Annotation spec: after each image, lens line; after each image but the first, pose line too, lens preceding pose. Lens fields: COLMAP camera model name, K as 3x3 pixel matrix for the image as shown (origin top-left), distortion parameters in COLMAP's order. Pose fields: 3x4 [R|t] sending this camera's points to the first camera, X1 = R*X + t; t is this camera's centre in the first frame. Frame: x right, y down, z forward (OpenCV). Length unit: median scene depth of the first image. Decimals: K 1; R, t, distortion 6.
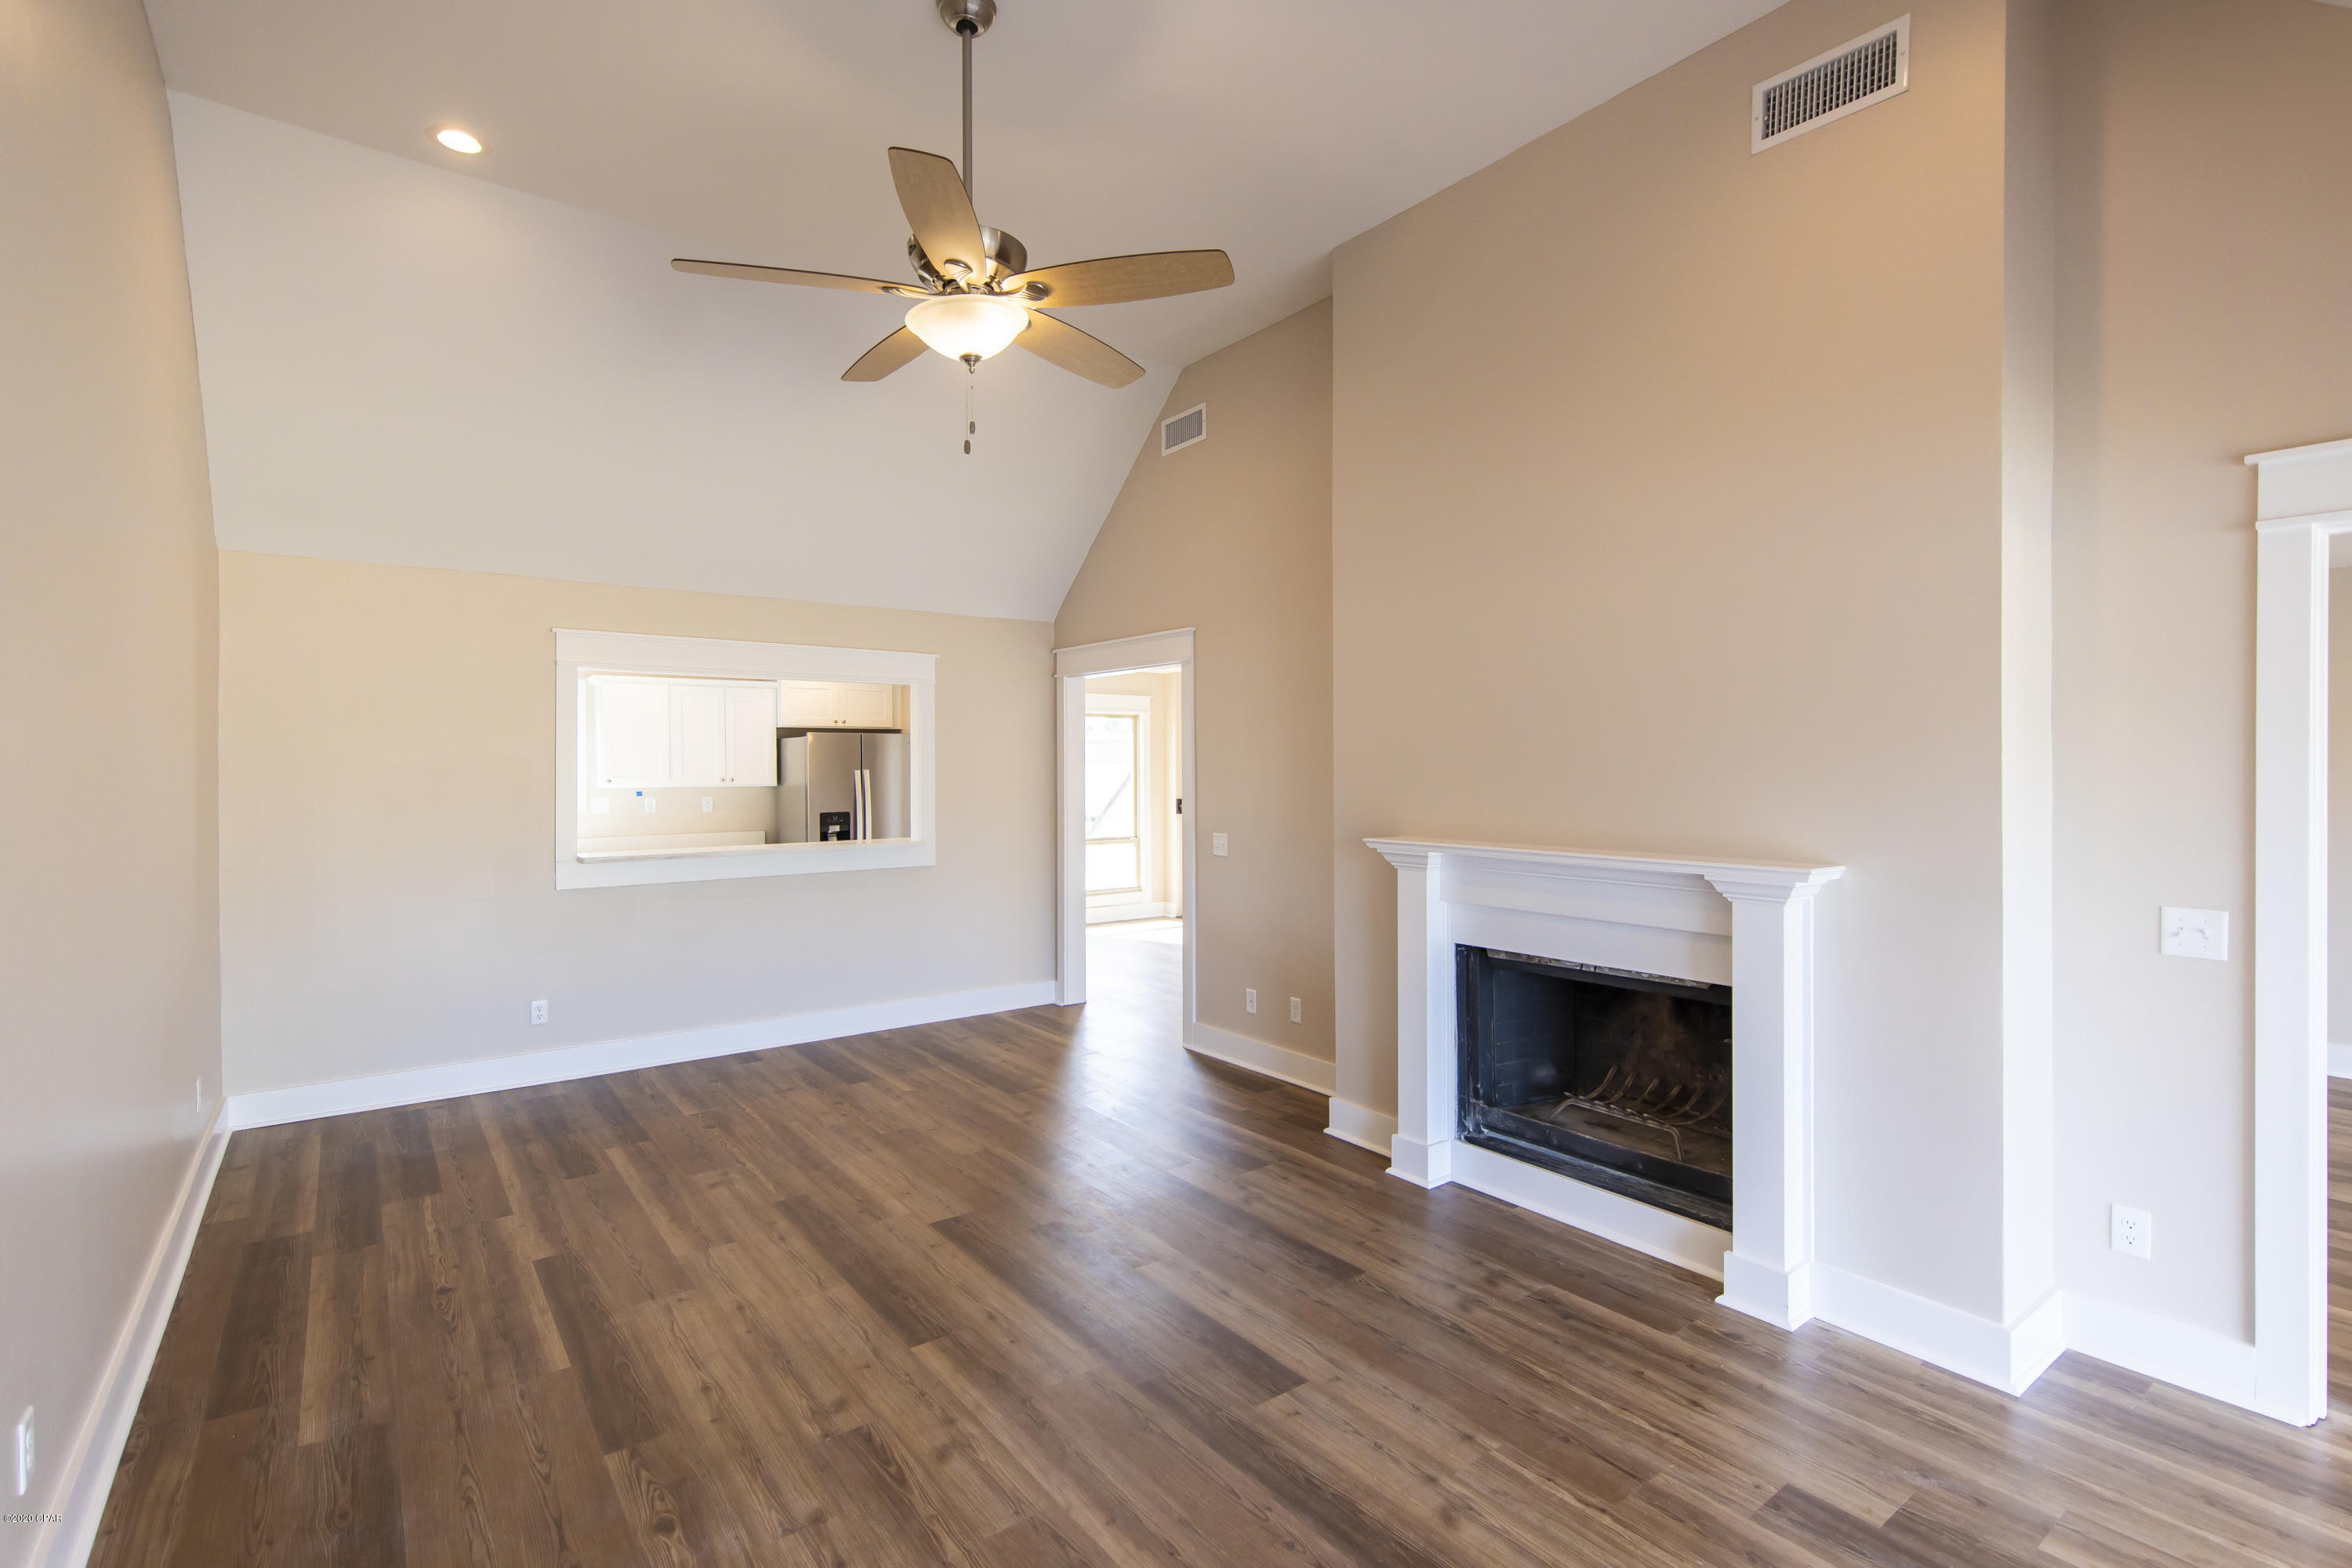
lens RADIAL K [[1112.7, 0, 1186.6], [0, 1112.7, 764.3], [0, 0, 1]] dist [0.006346, -0.000947]
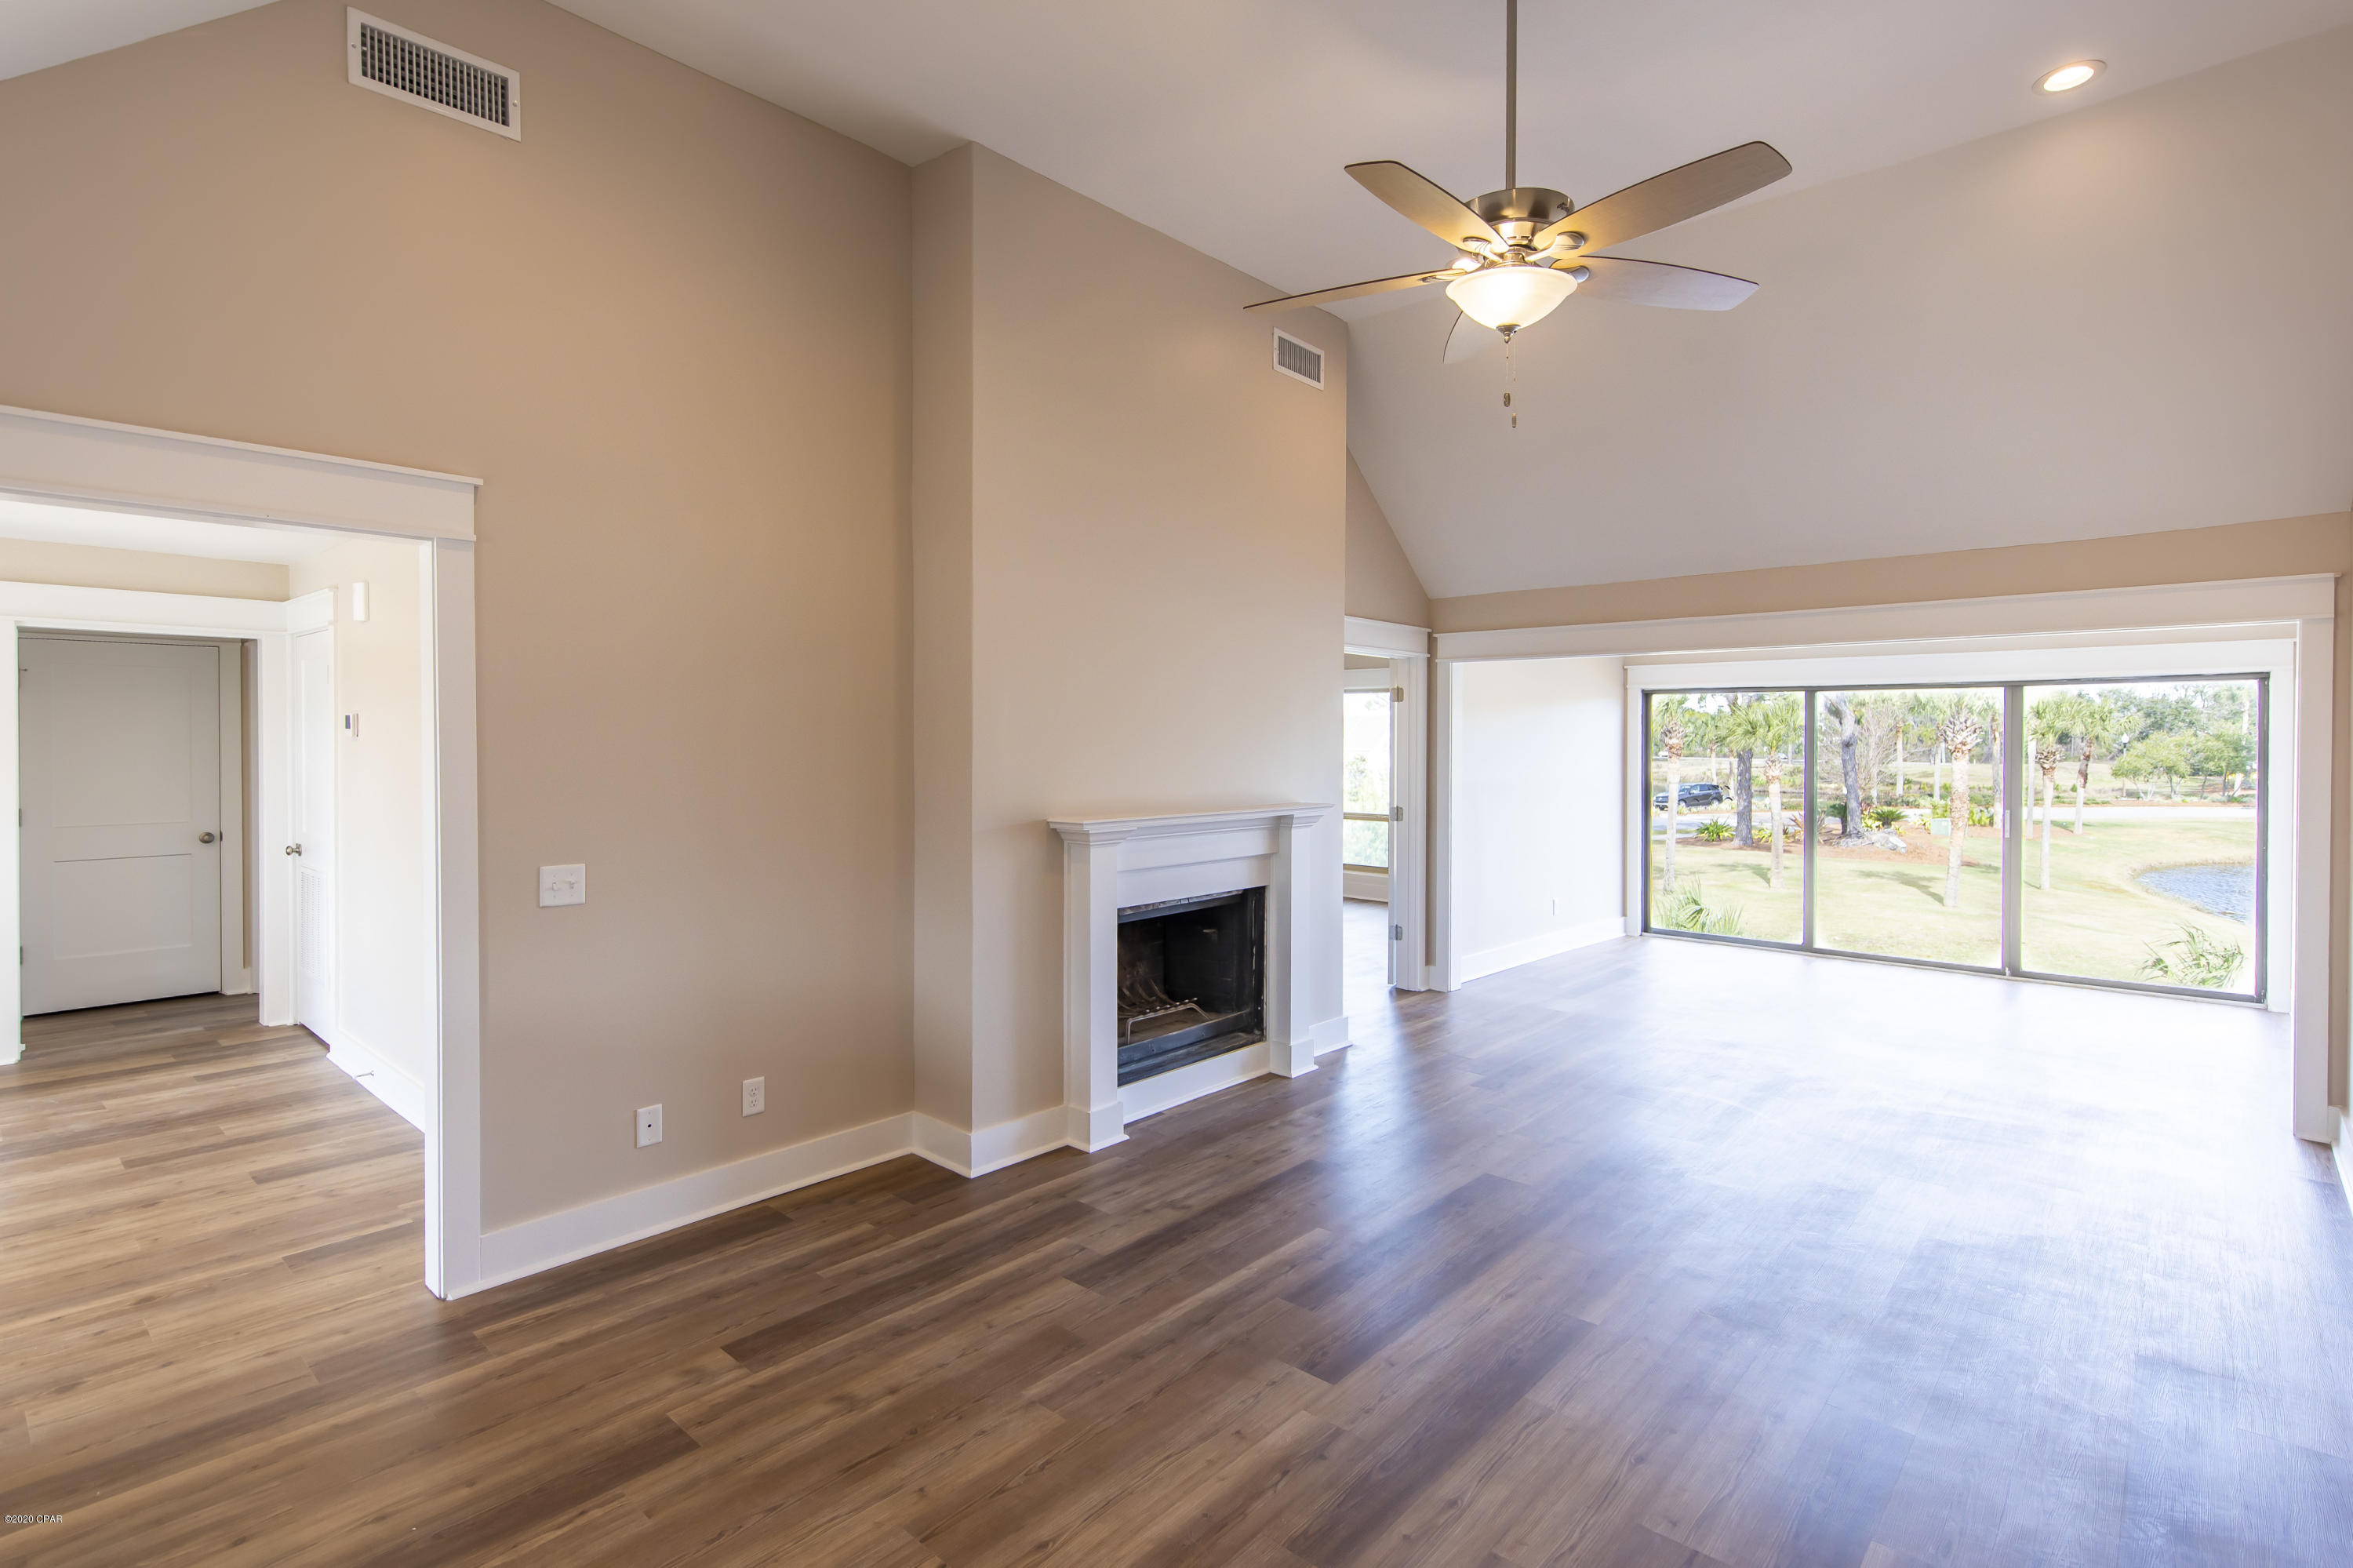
lens RADIAL K [[1113.2, 0, 1231.4], [0, 1113.2, 748.2], [0, 0, 1]] dist [0.006346, -0.000947]
pose [[-0.210640, -0.003844, 0.977556, -0.965343], [-0.002418, 0.999991, 0.003412, -0.001192], [-0.977561, -0.001645, -0.210647, 1.275559]]
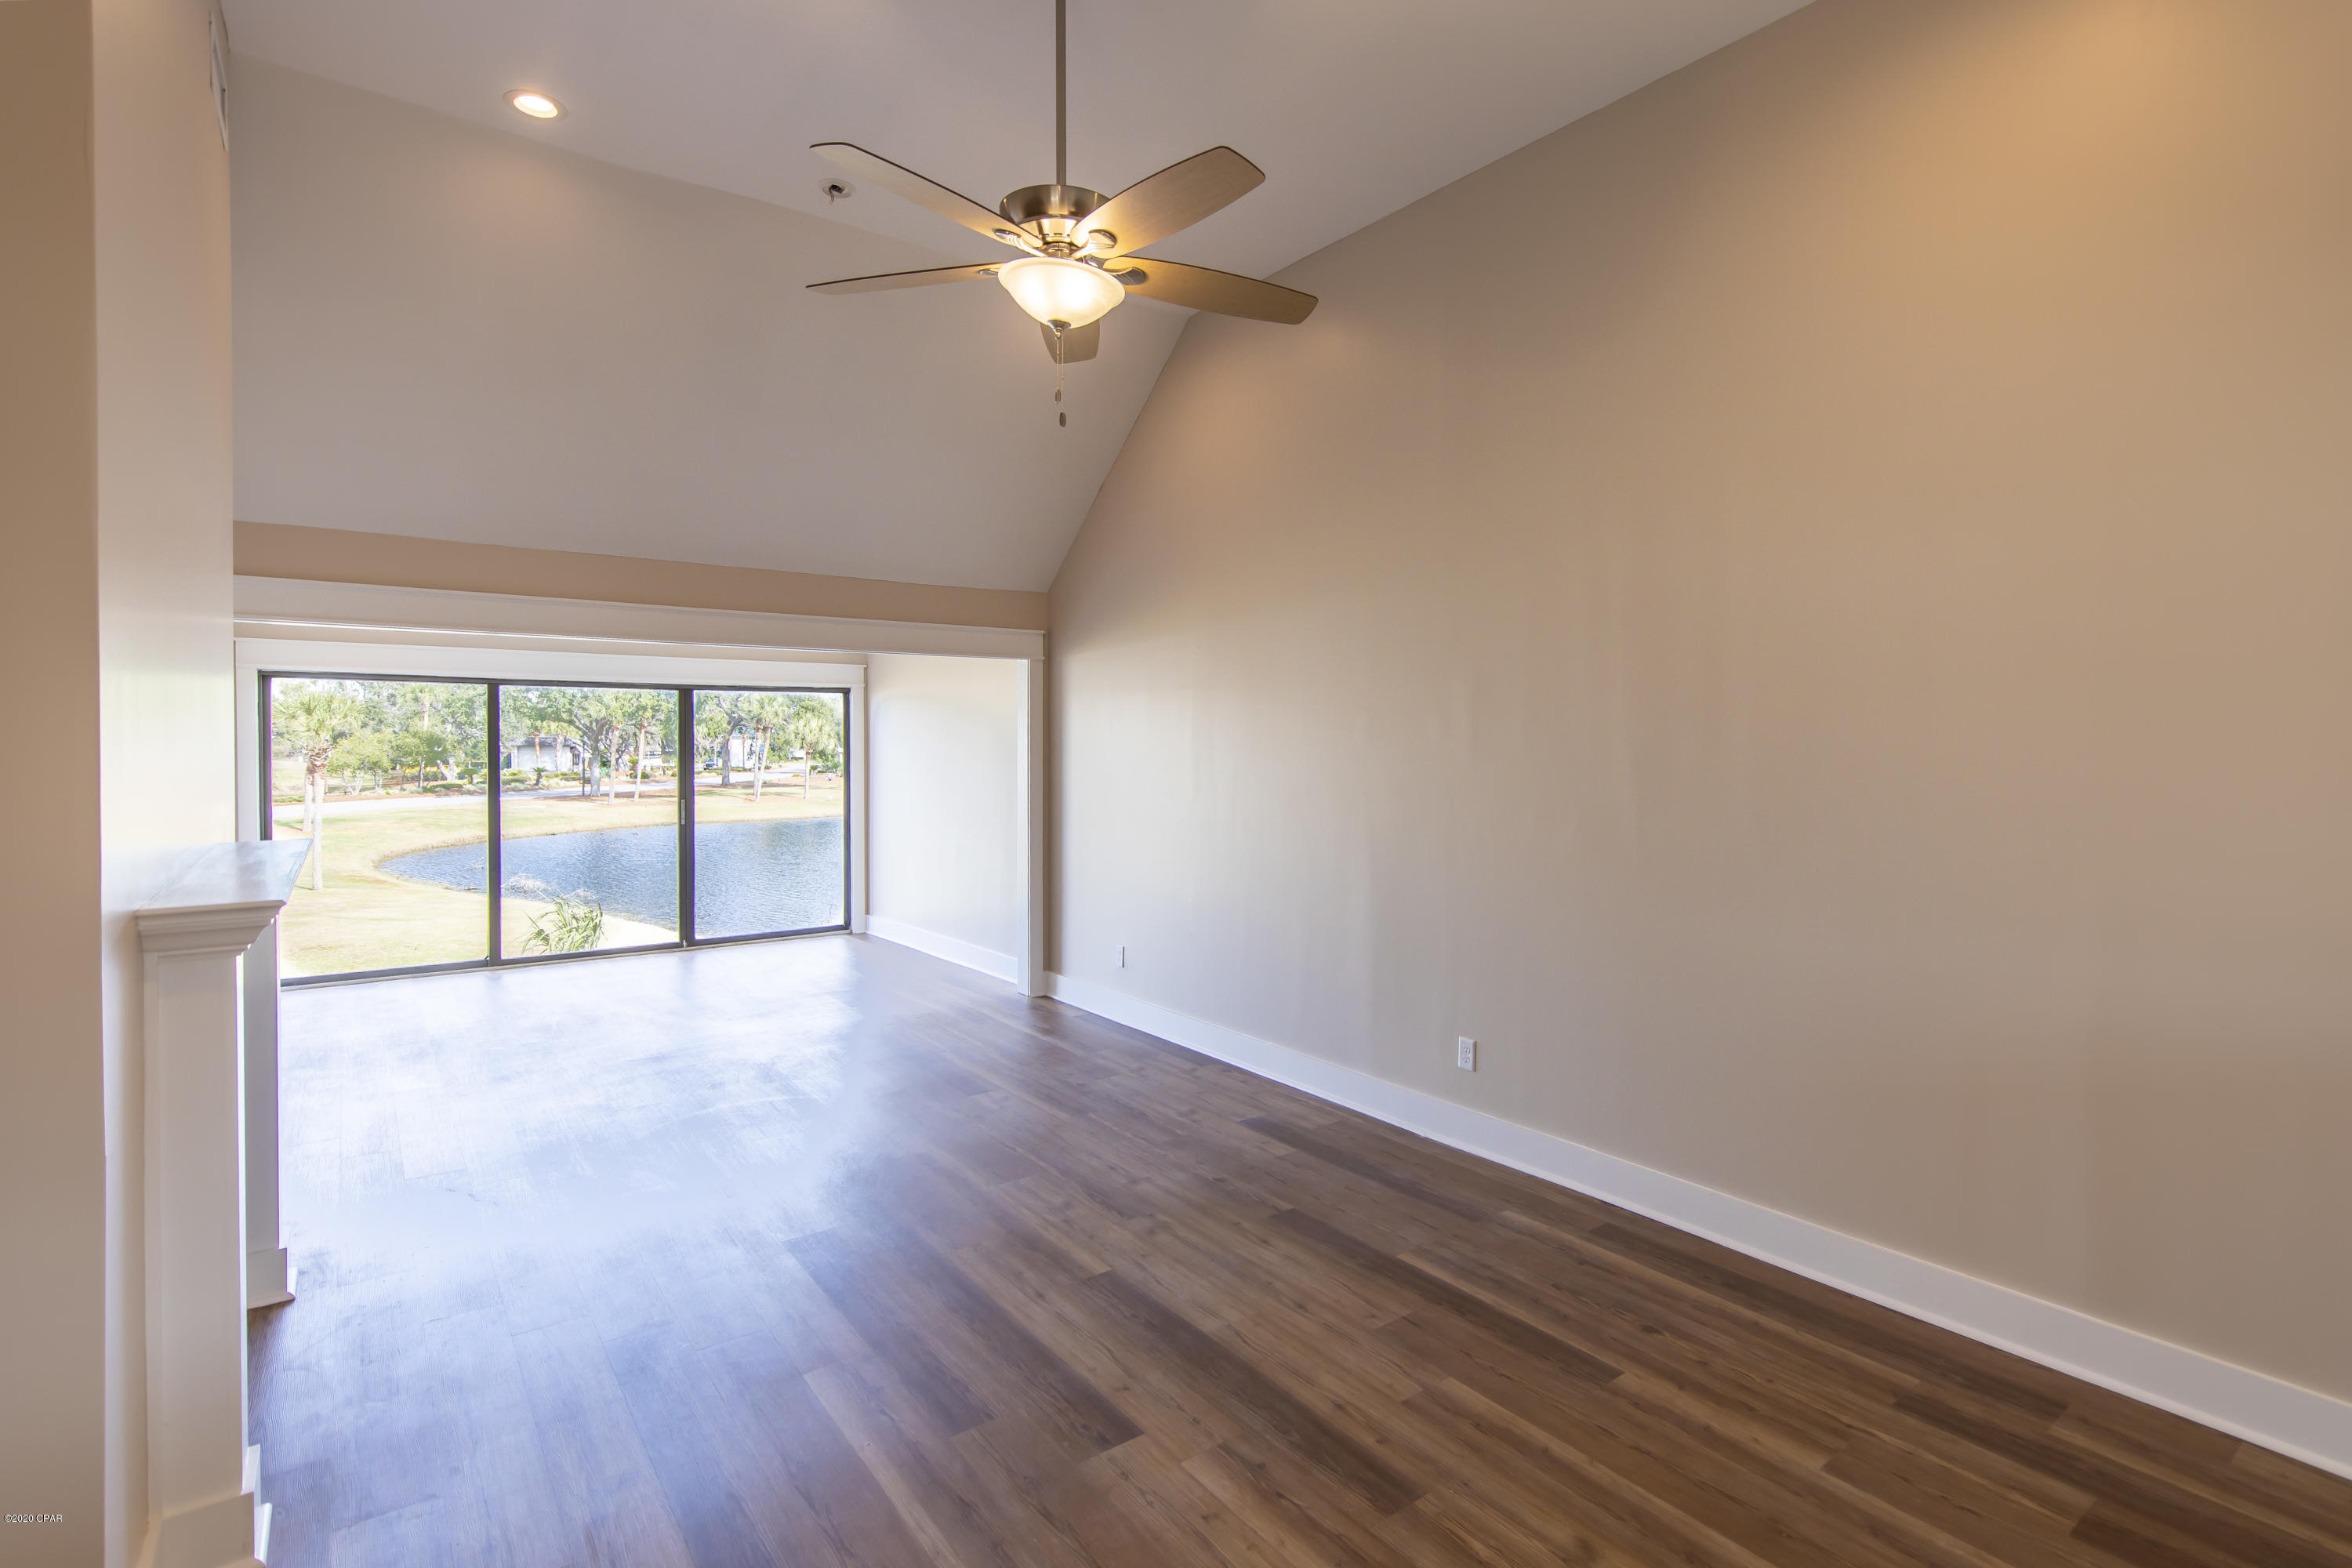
lens RADIAL K [[1112.7, 0, 1168.3], [0, 1112.7, 759.9], [0, 0, 1]] dist [0.006346, -0.000947]
pose [[-0.999630, 0.002623, 0.027064, -0.278011], [0.003083, 0.999851, 0.016989, -0.002309], [-0.027015, 0.017066, -0.999489, 1.740431]]
